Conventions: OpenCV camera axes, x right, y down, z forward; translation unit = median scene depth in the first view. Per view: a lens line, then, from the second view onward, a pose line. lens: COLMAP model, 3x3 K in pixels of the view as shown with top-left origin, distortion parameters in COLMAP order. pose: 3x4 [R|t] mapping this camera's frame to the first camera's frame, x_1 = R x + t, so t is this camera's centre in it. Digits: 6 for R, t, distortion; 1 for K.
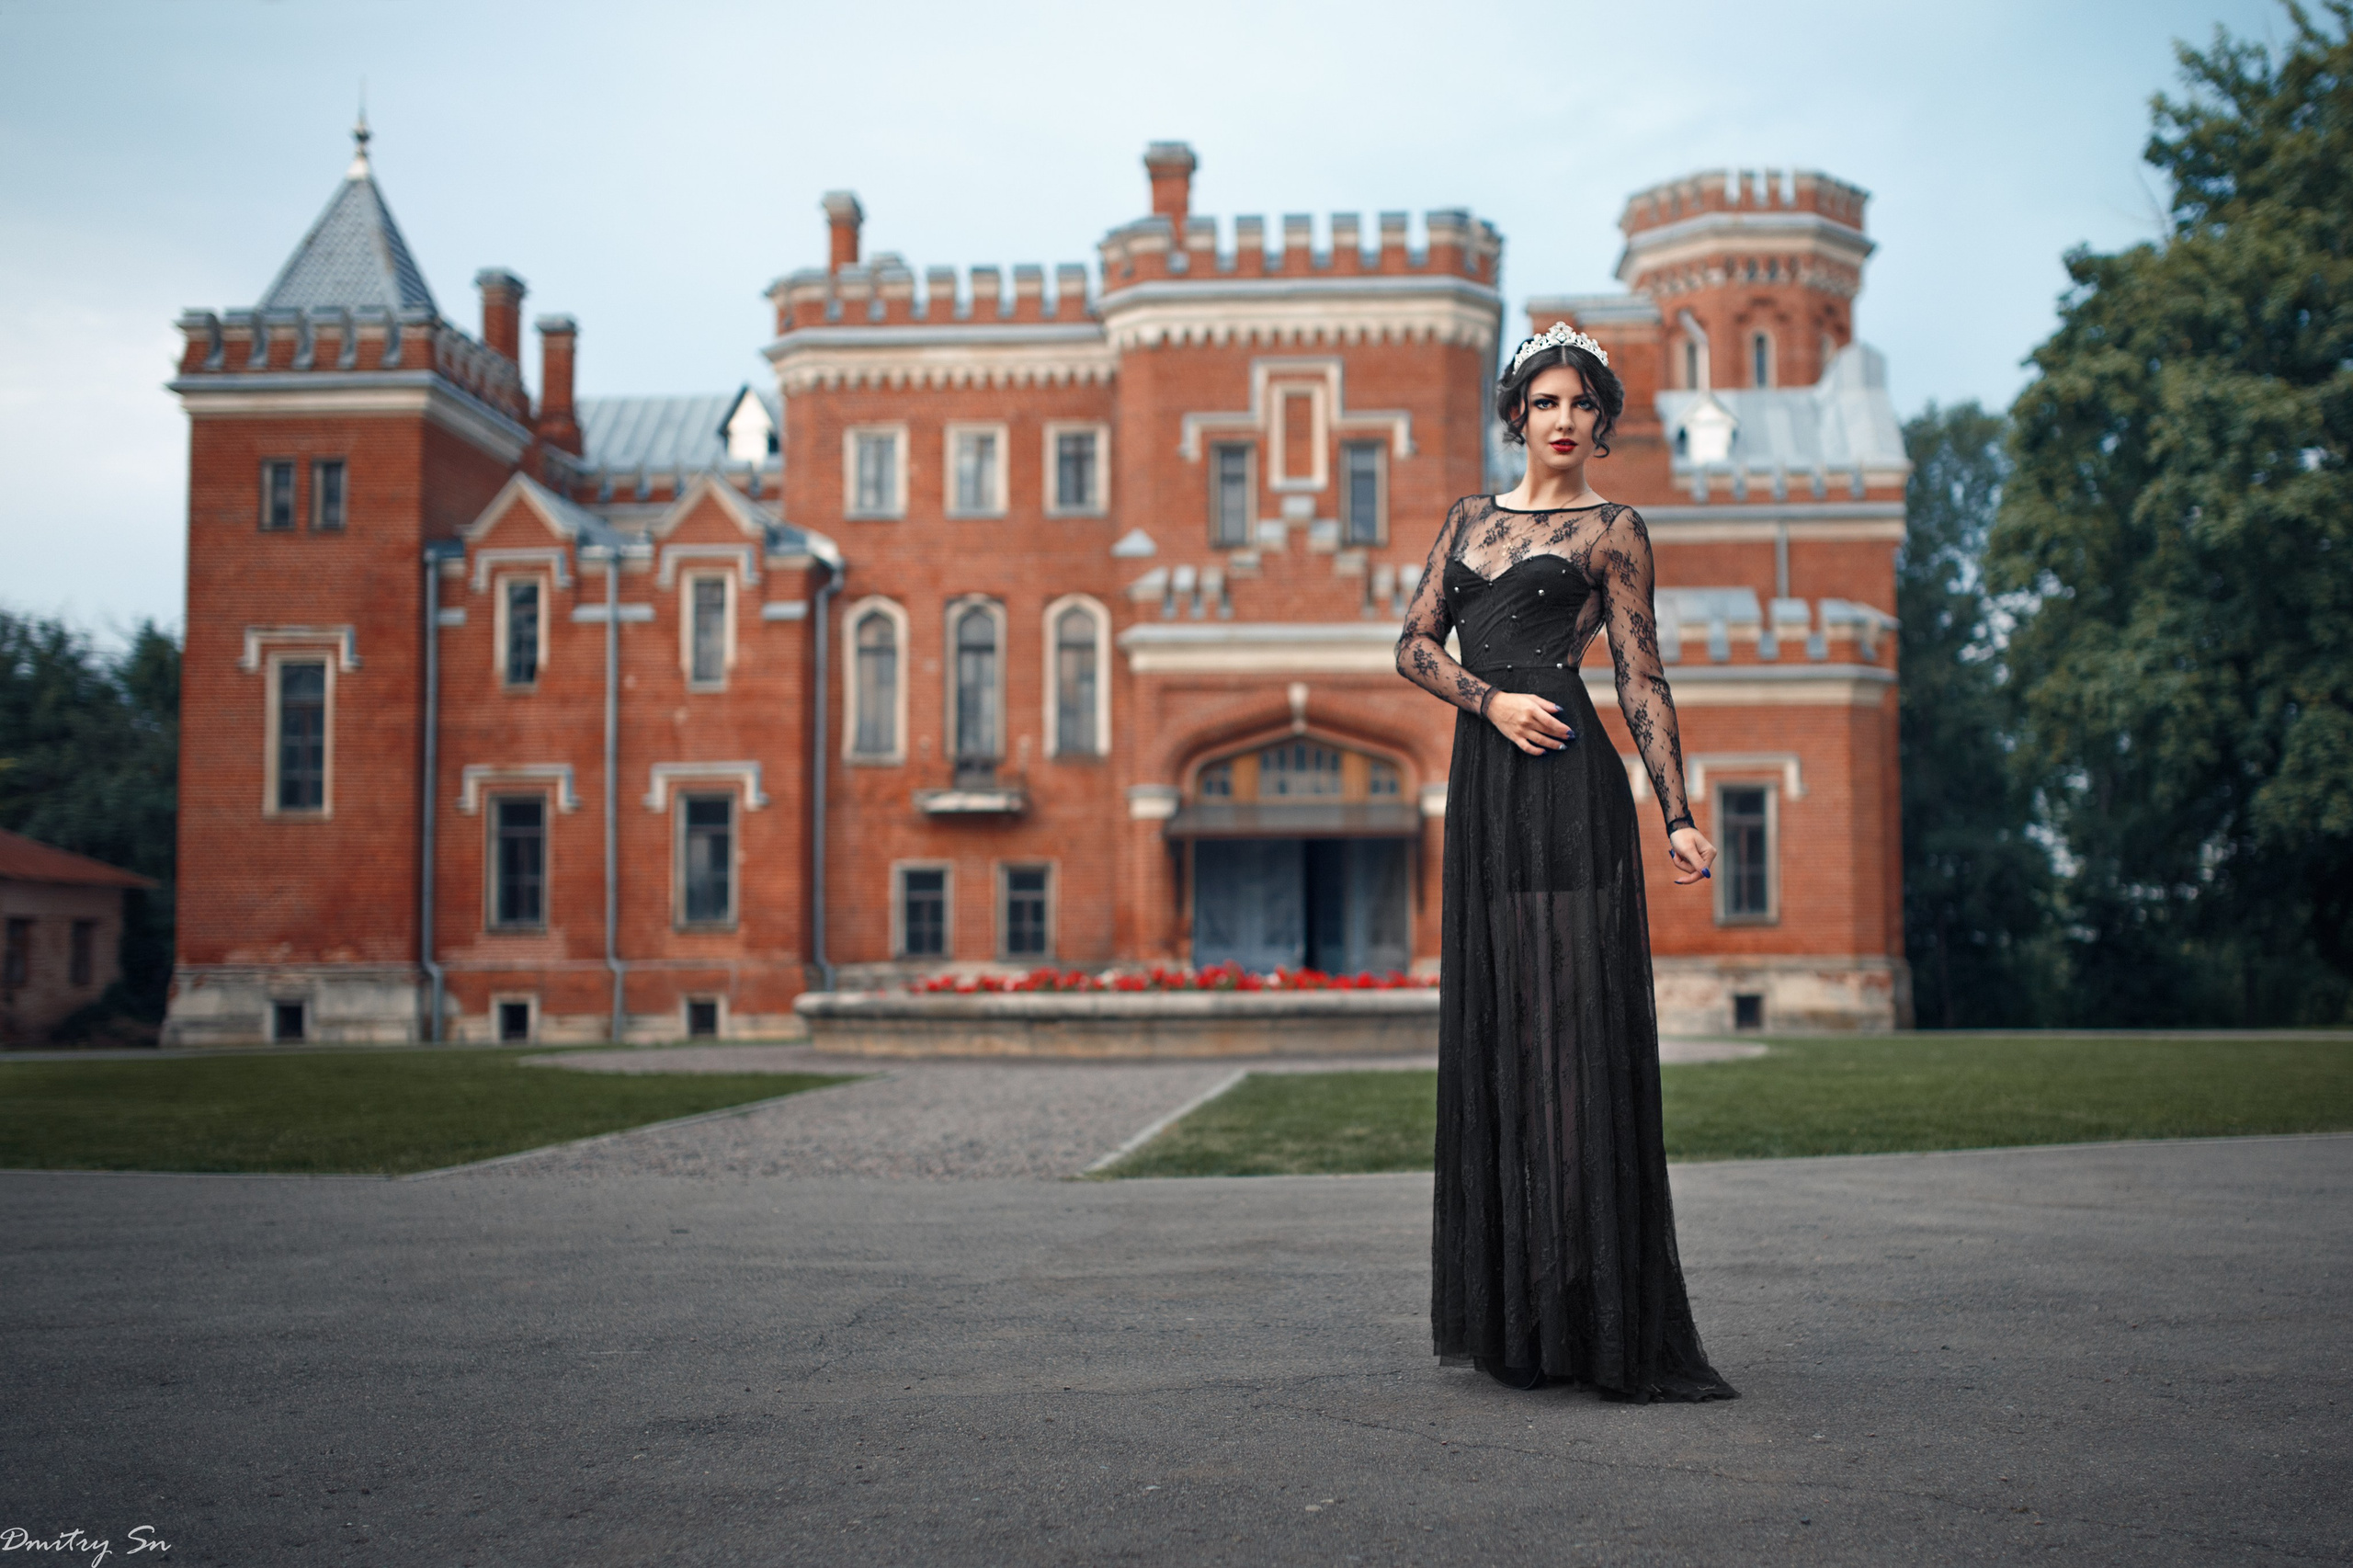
lens RADIAL K [[2963.3, 0, 1178.8], [0, 2963.3, 784.1], [0, 0, 1]] dist [0.028547, 0.000000]
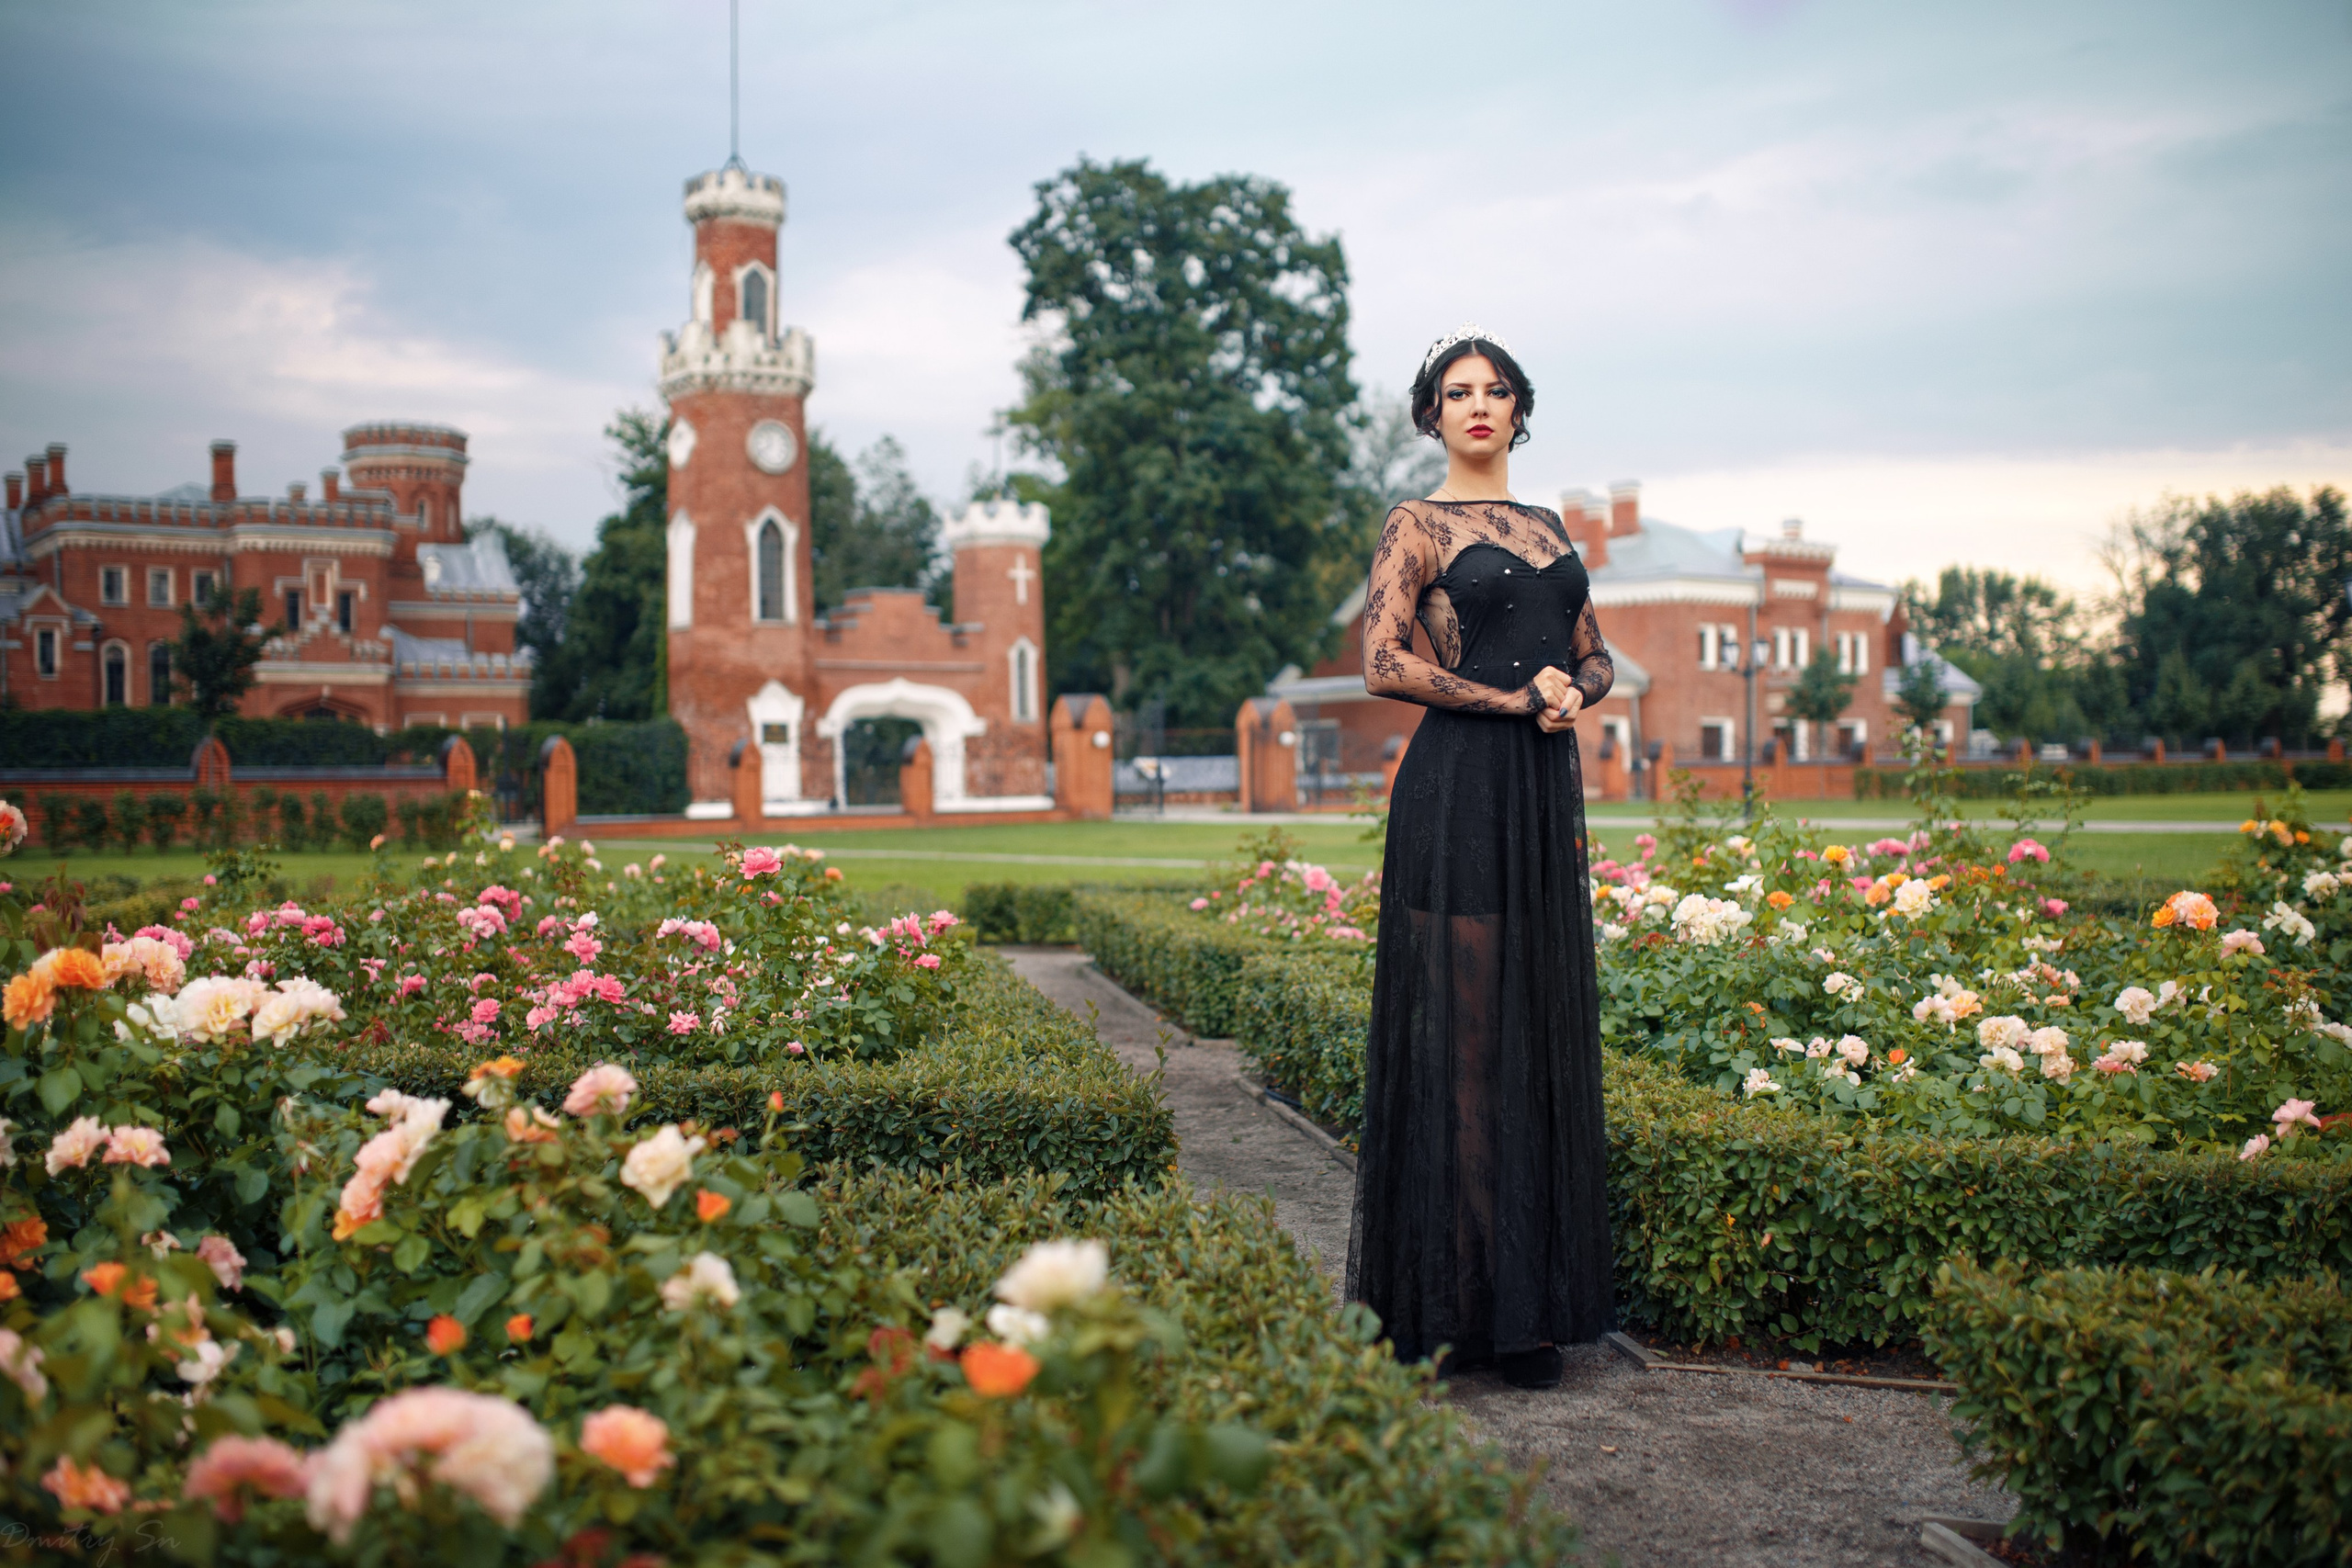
lens RADIAL K [[2961.8, 0, 1180.1], [0, 2961.8, 787.4], [0, 0, 1]] dist [0.028547, 0.000000]
pose [[0.821989, -0.001922, 0.569500, -0.753773], [-0.034251, 0.998017, 0.052804, -0.099513], [-0.568472, -0.062910, 0.820294, -1.427442]]
